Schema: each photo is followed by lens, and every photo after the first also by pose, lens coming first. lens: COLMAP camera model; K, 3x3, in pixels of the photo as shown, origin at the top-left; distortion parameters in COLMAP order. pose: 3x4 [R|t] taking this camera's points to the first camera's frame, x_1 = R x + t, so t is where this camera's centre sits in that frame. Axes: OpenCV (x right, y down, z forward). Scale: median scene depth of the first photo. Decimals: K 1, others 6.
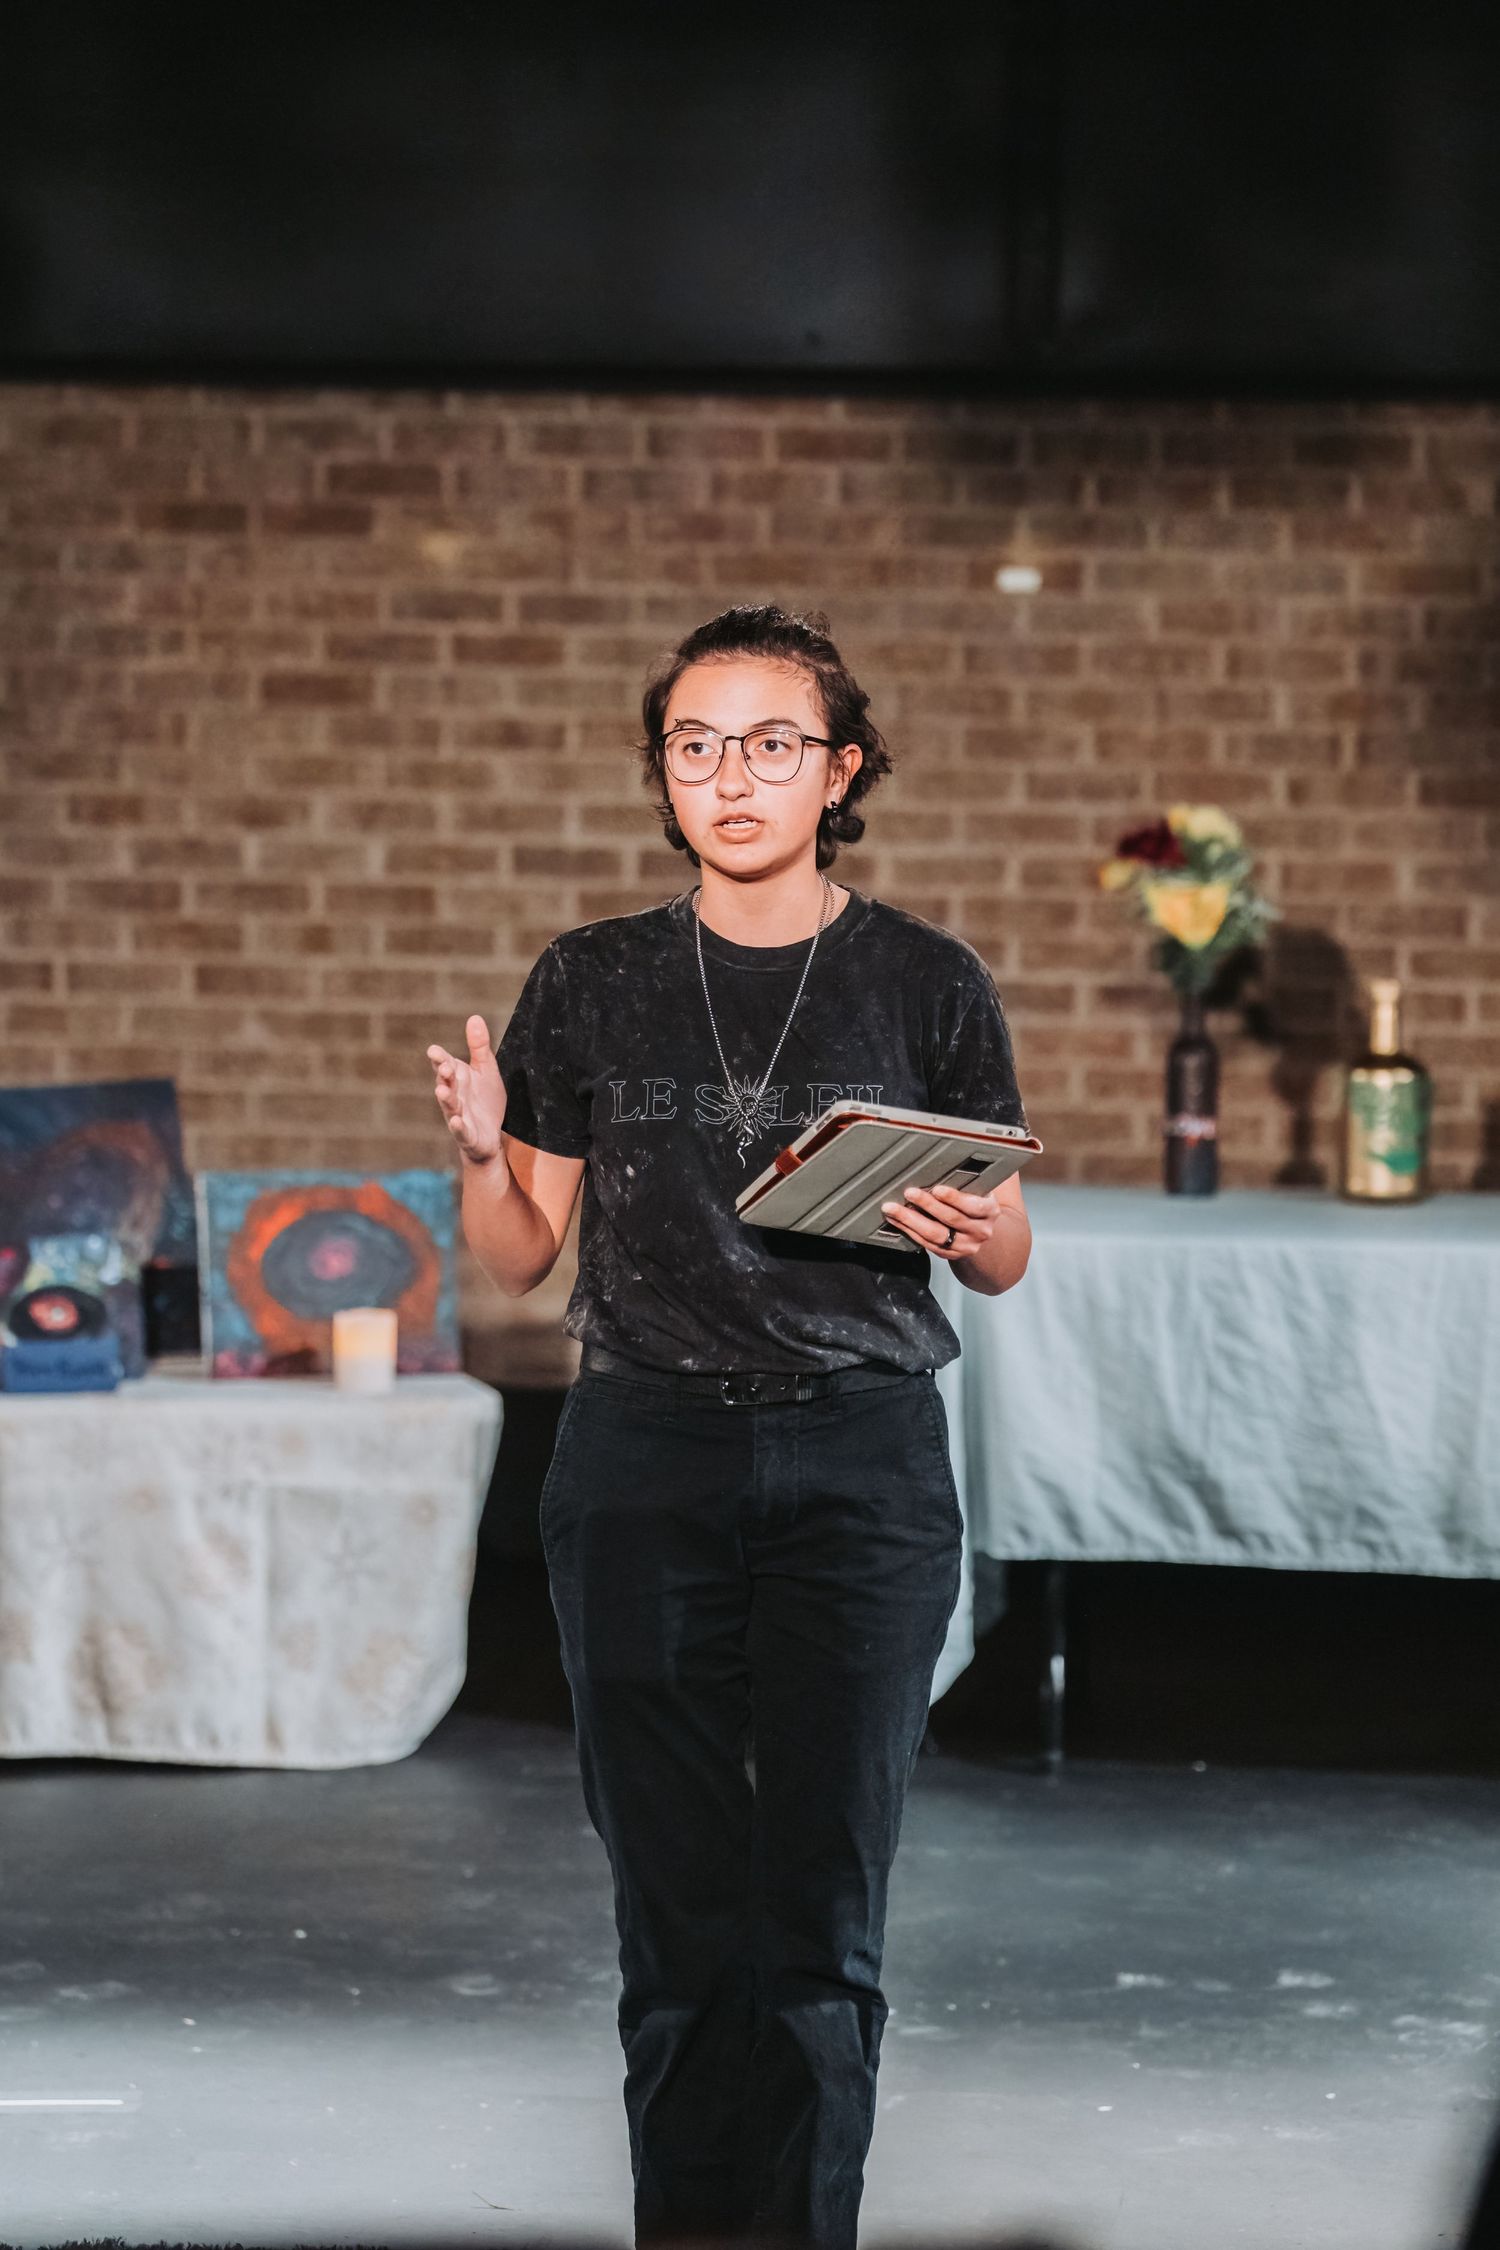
lens RADIAL K [[7167.9, 0, 778.6], [0, 7167.9, 968.5], [0, 0, 1]] dist [0.550480, 0.000000]
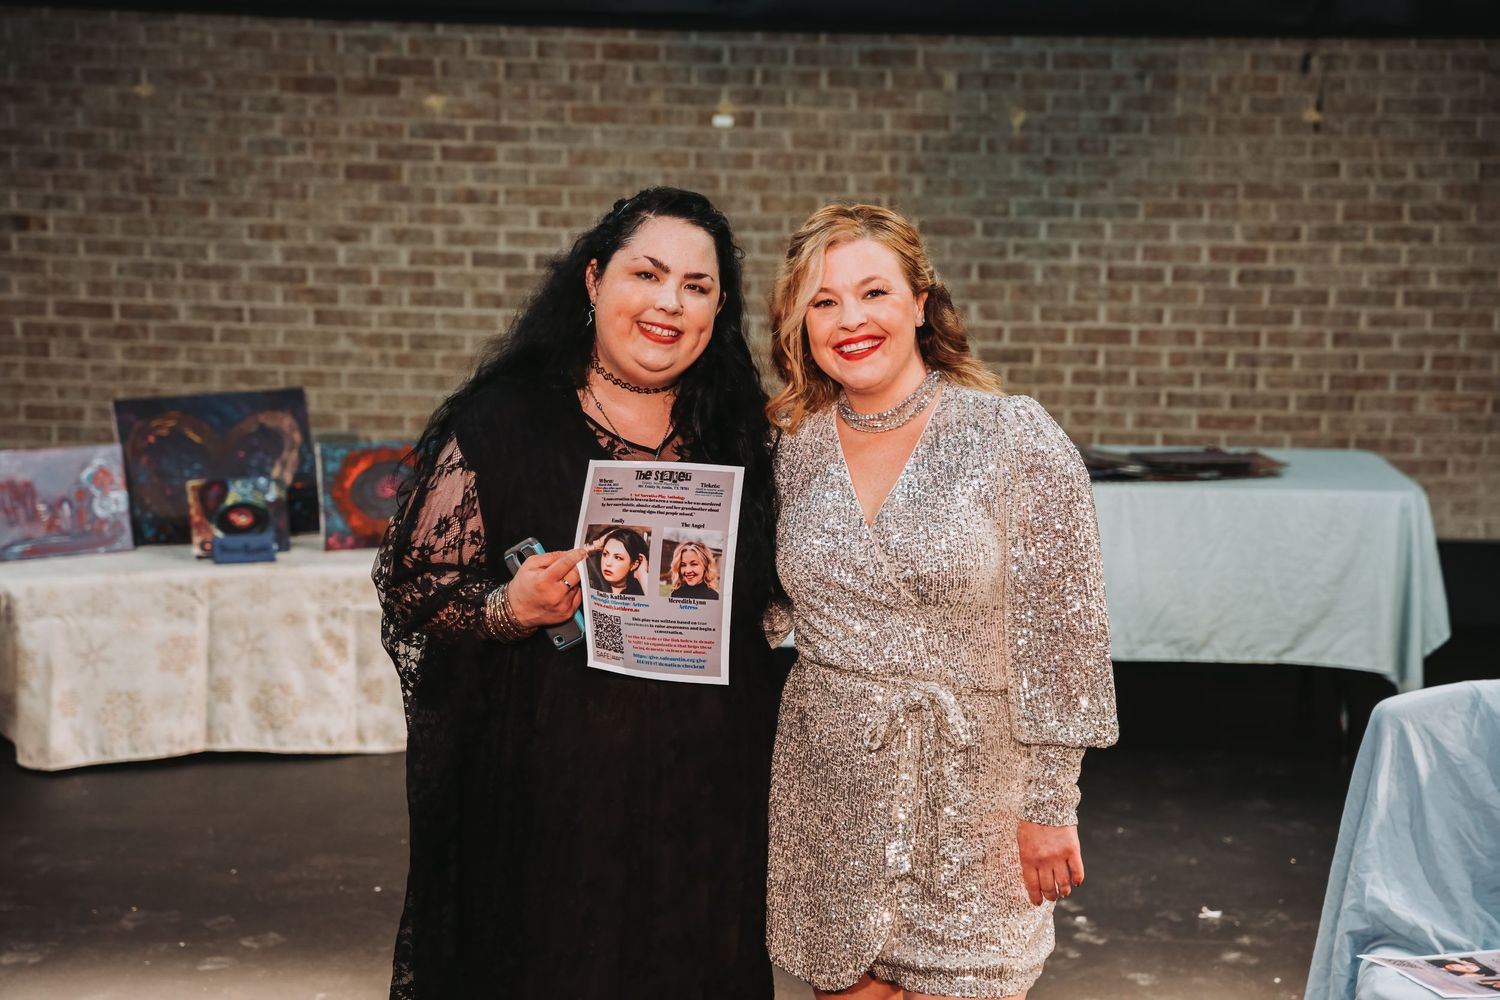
lens RADIAL K [[2715.4, 0, 736.8], [0, 2715.4, 490.2], [0, 0, 1]] dist [0.317619, 0.000000]
pose [[0.997599, -0.005507, 0.069042, -0.016343], [-0.001096, 0.995453, 0.095246, -0.023858], [-0.069253, -0.095093, 0.993057, 0.225489]]
